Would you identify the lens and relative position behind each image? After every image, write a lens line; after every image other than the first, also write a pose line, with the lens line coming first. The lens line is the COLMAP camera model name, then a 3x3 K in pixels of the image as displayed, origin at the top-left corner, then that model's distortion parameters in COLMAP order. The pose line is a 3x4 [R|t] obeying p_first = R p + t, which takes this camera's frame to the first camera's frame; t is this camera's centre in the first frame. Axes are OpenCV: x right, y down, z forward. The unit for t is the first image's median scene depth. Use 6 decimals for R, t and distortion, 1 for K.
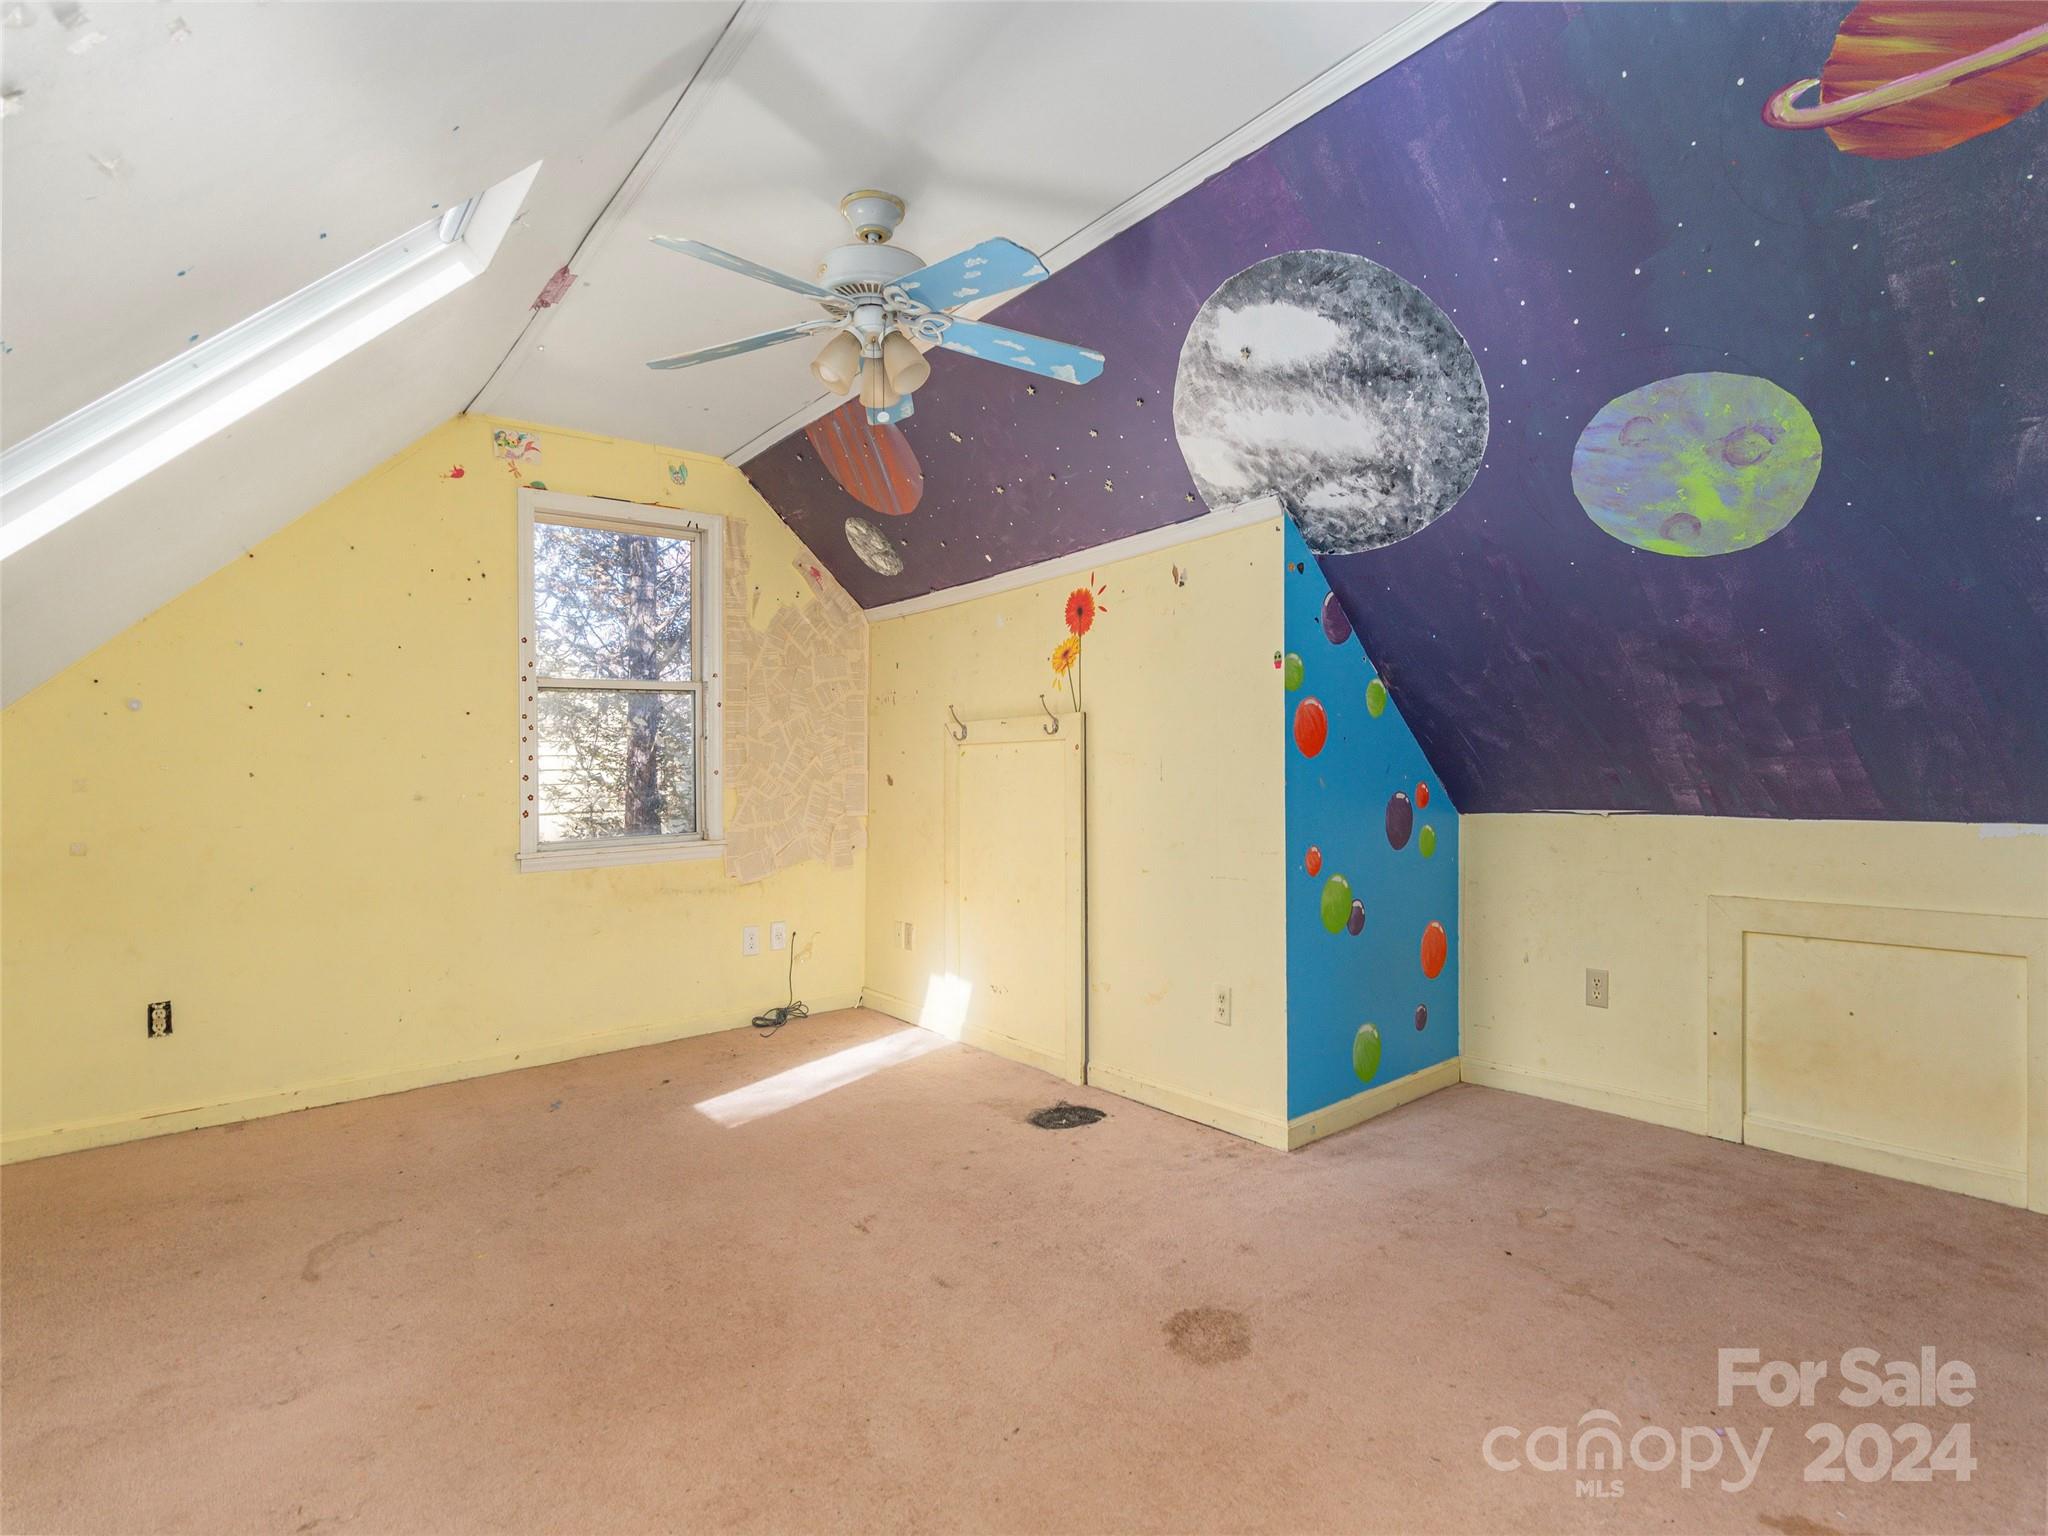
lens RADIAL K [[1004.1, 0, 1022.3], [0, 1004.1, 767.6], [0, 0, 1]] dist [0.002590, 0.000635]
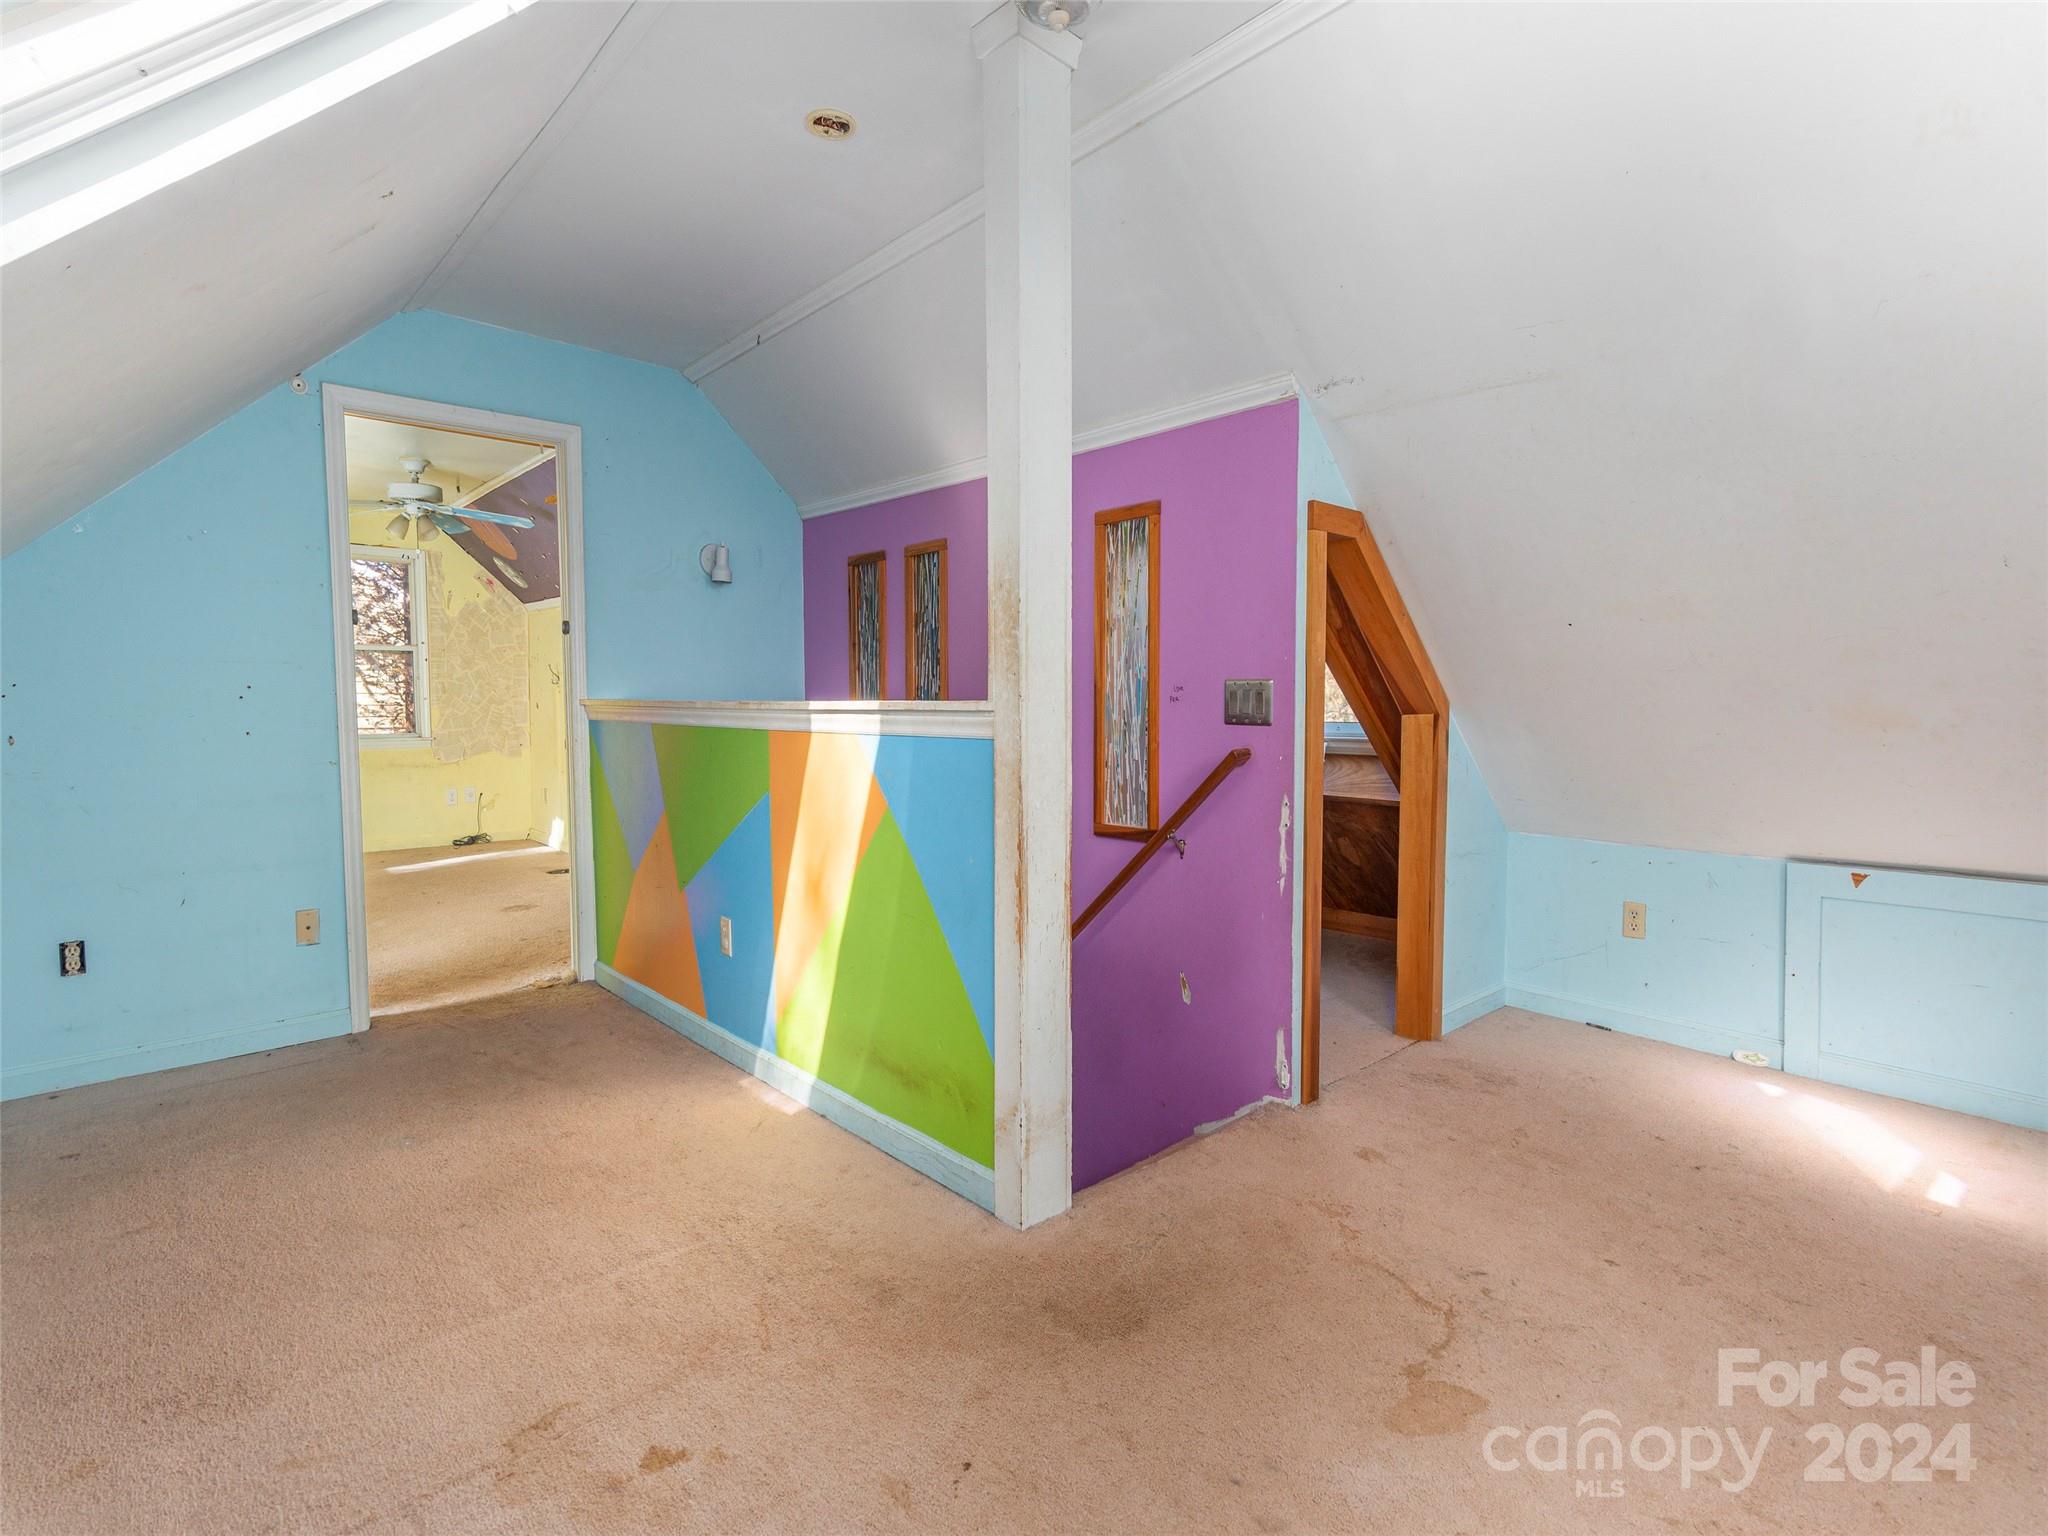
lens RADIAL K [[1004.1, 0, 1016.1], [0, 1004.1, 770.3], [0, 0, 1]] dist [0.002590, 0.000635]
pose [[0.998707, 0.007788, 0.050228, 0.602258], [-0.010753, 0.998197, 0.059048, 0.013487], [-0.049678, -0.059512, 0.996991, -0.759475]]
